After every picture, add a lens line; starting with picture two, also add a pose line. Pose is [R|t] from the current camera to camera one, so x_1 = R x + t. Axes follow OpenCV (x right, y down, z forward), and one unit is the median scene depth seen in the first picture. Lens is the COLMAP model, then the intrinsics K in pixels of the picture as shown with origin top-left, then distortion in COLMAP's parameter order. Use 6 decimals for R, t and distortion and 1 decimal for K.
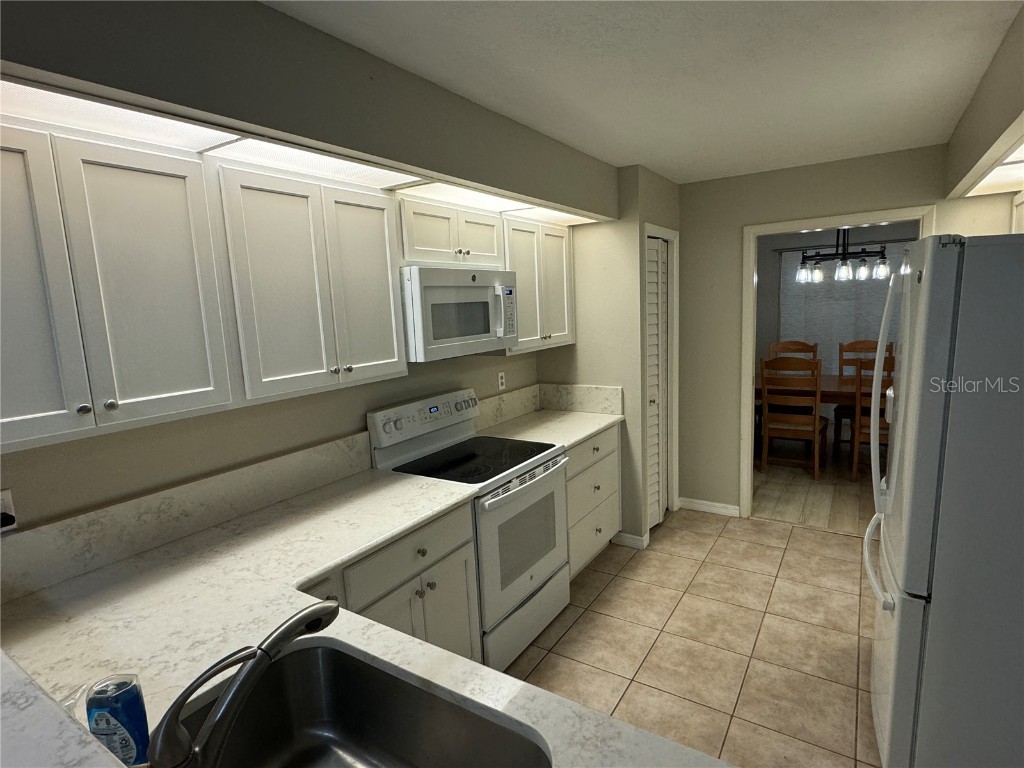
lens RADIAL K [[545.0, 0, 515.9], [0, 545.0, 380.6], [0, 0, 1]] dist [0.002080, -0.000302]
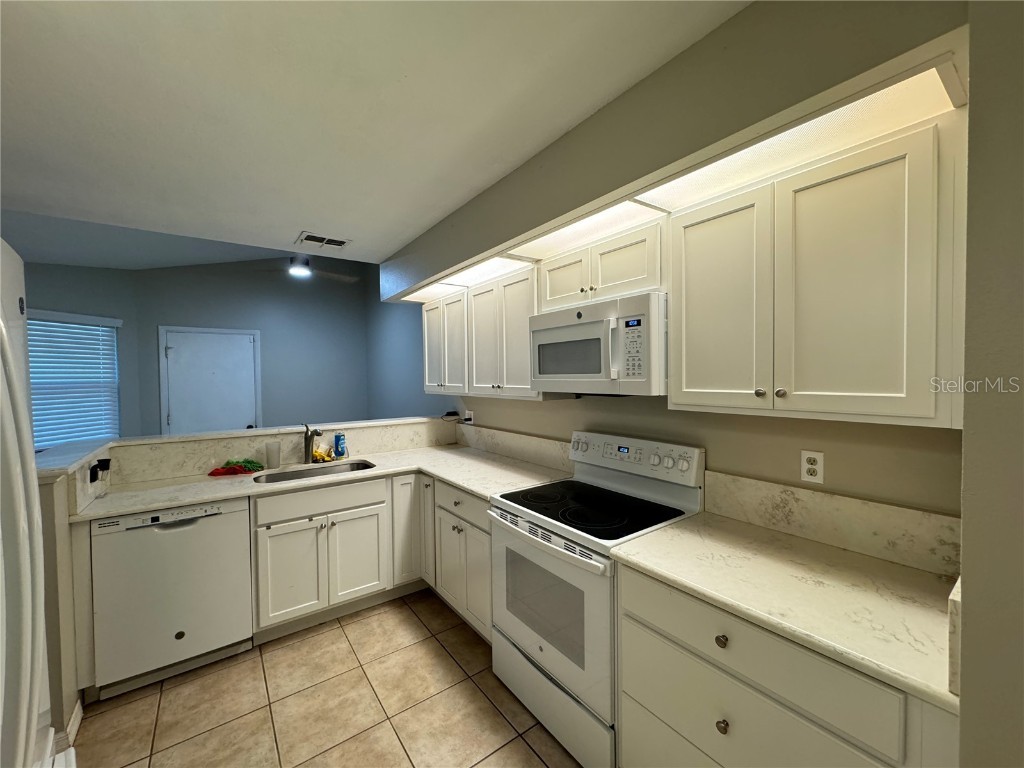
lens RADIAL K [[407.1, 0, 513.0], [0, 407.1, 383.1], [0, 0, 1]] dist [0.001716, 0.000663]
pose [[-0.353552, 0.070433, -0.932759, 0.622706], [-0.102937, 0.988176, 0.113634, -0.133794], [0.929734, 0.136191, -0.342122, 1.110205]]
